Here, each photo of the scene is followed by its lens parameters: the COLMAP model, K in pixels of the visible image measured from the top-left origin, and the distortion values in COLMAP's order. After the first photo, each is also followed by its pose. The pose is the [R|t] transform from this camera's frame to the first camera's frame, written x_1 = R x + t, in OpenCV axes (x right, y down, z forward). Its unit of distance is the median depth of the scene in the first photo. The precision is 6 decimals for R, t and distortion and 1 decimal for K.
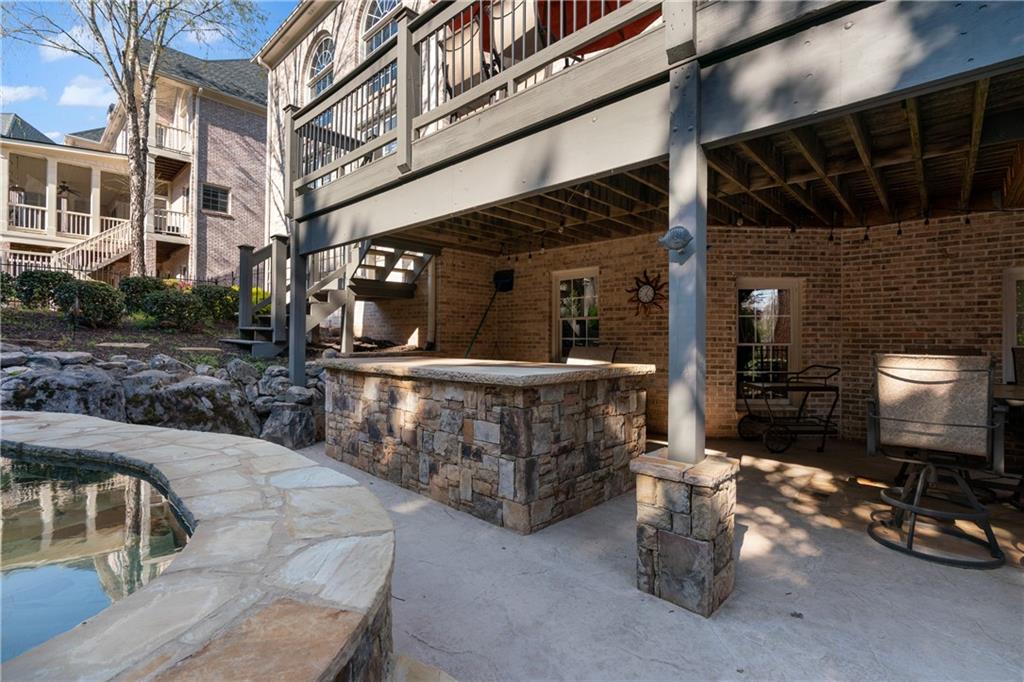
lens RADIAL K [[466.2, 0, 507.4], [0, 466.2, 333.6], [0, 0, 1]] dist [-0.008326, 0.004432]
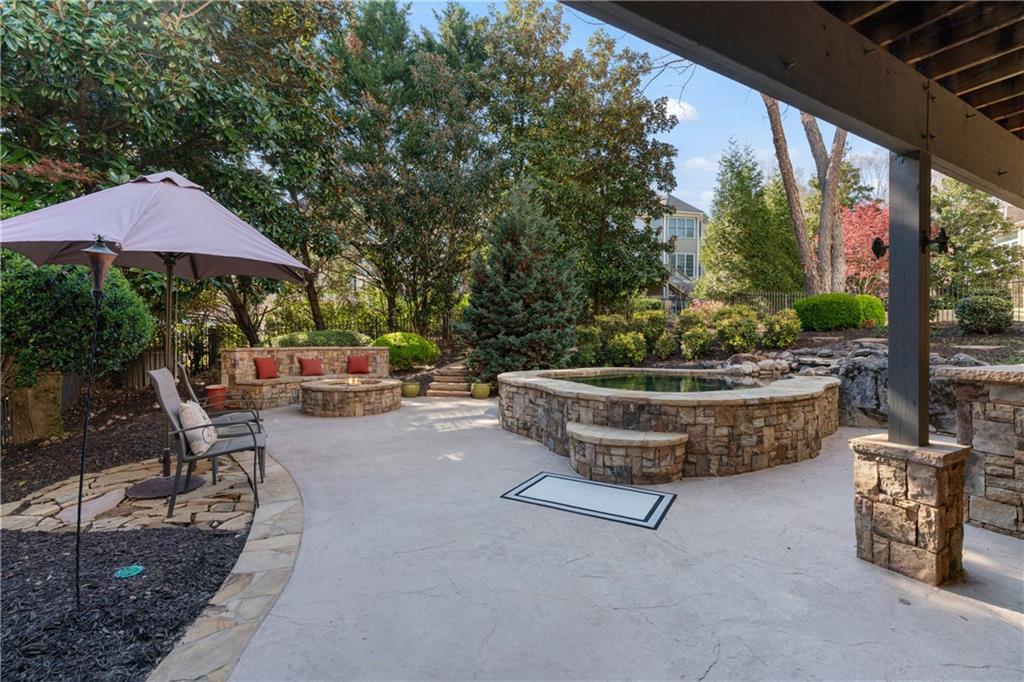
lens RADIAL K [[466.2, 0, 512.0], [0, 466.2, 342.8], [0, 0, 1]] dist [-0.008326, 0.004432]
pose [[-0.301280, -0.002977, -0.953531, 0.650710], [0.000172, 0.999995, -0.003176, 0.015269], [0.953536, -0.001121, -0.301278, 0.171312]]
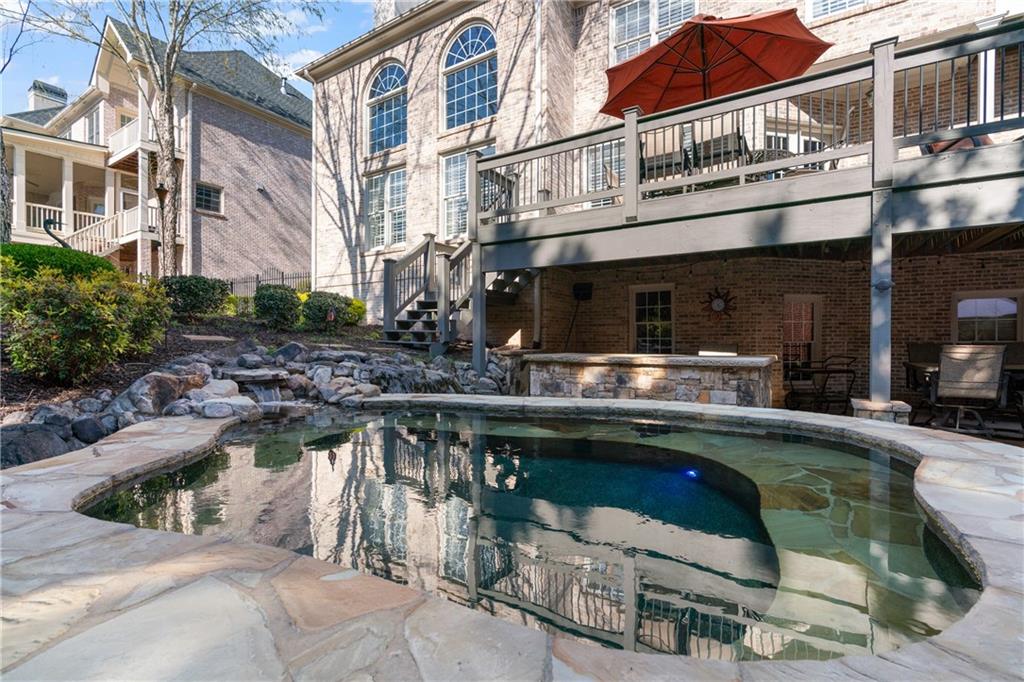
lens RADIAL K [[466.2, 0, 507.0], [0, 466.2, 341.4], [0, 0, 1]] dist [-0.008326, 0.004432]
pose [[0.984043, -0.006069, 0.177828, -0.540486], [0.003658, 0.999897, 0.013884, -0.000937], [-0.177894, -0.013012, 0.983964, -0.214403]]
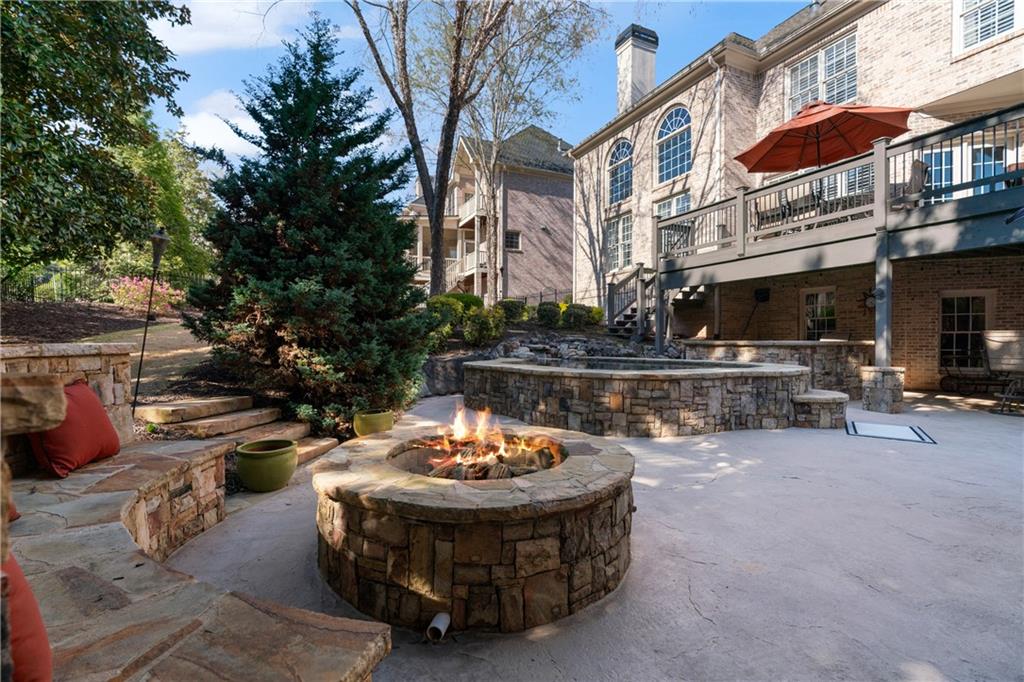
lens RADIAL K [[466.2, 0, 511.7], [0, 466.2, 342.3], [0, 0, 1]] dist [-0.008326, 0.004432]
pose [[0.927142, -0.003862, -0.374690, -0.261855], [0.009428, 0.999871, 0.013024, 0.021428], [0.374591, -0.015607, 0.927059, -0.987856]]
